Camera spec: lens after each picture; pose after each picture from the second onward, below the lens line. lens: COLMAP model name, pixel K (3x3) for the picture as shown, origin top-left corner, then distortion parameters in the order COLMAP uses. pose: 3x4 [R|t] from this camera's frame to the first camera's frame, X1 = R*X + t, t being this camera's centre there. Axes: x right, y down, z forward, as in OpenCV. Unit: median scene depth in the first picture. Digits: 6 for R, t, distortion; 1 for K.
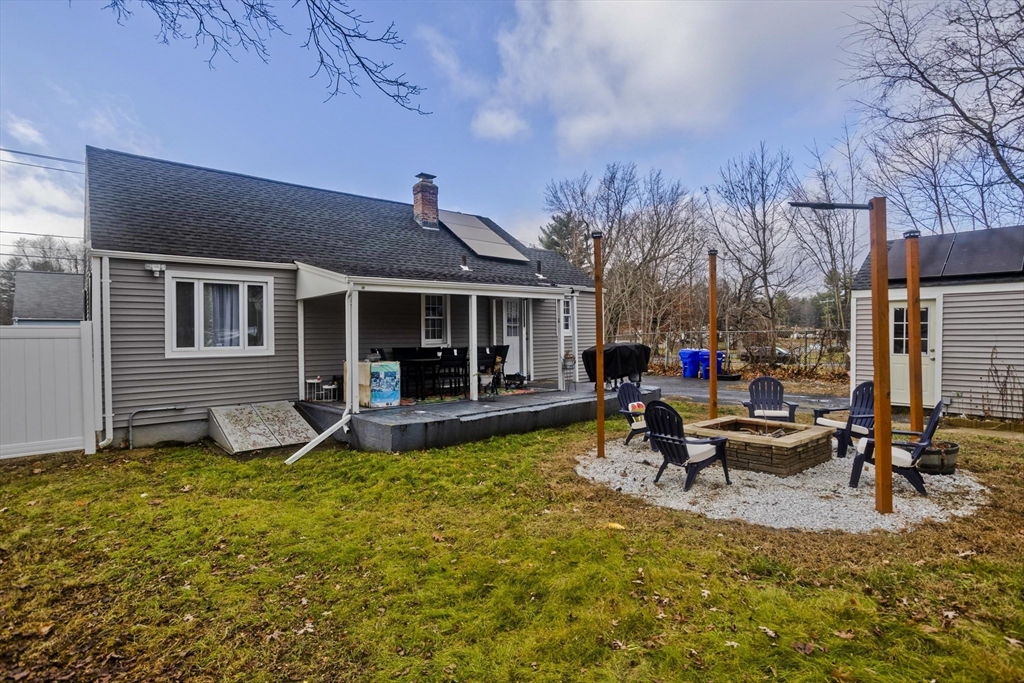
lens RADIAL K [[544.5, 0, 513.6], [0, 544.5, 336.1], [0, 0, 1]] dist [-0.022278, 0.001252]
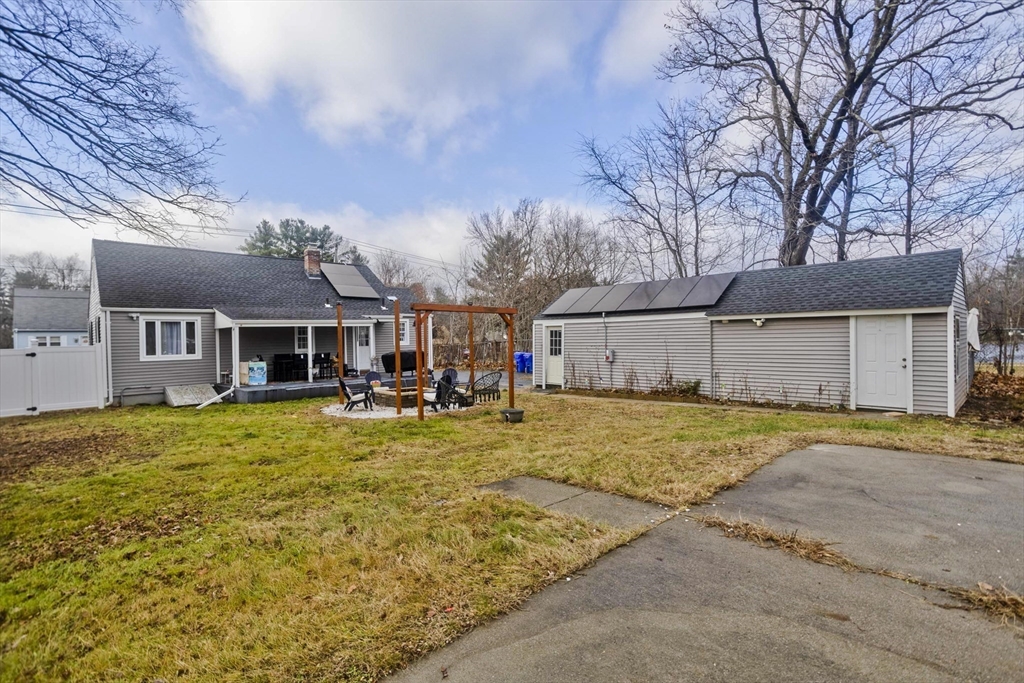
lens RADIAL K [[501.4, 0, 508.4], [0, 501.4, 341.2], [0, 0, 1]] dist [-0.022146, 0.008593]
pose [[0.998607, -0.007801, 0.052184, 0.559194], [0.007496, 0.999954, 0.006042, -0.030179], [-0.052229, -0.005643, 0.998619, -0.815777]]
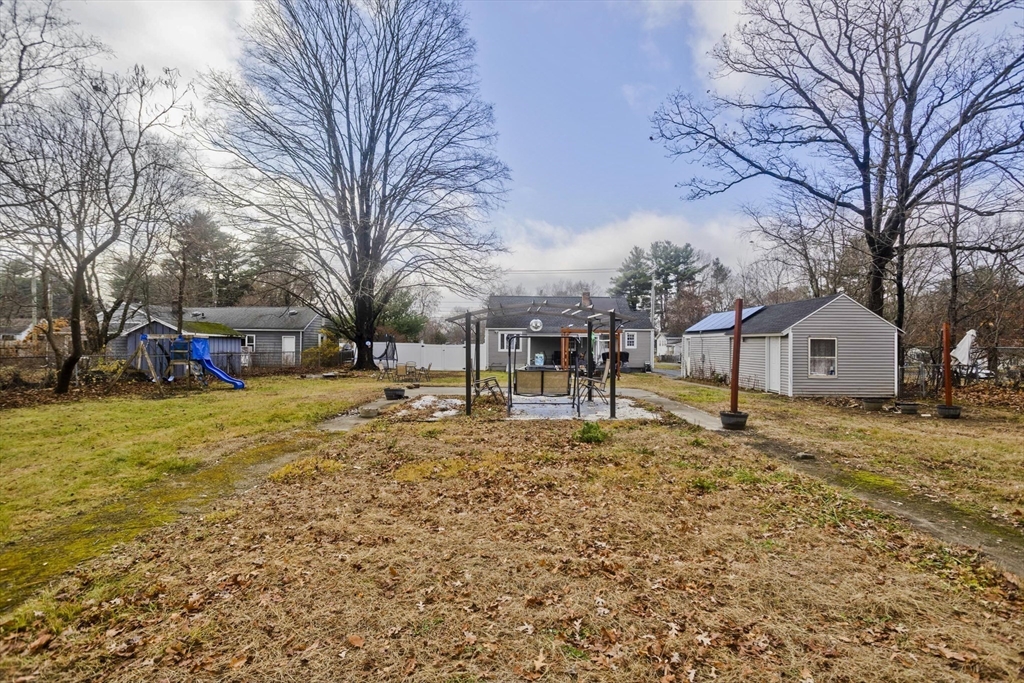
lens RADIAL K [[501.4, 0, 512.5], [0, 501.4, 342.4], [0, 0, 1]] dist [-0.022146, 0.008593]
pose [[0.762701, 0.012225, -0.646636, 1.976893], [-0.014788, 0.999890, 0.001461, -0.039779], [0.646583, 0.008448, 0.762797, -1.940020]]
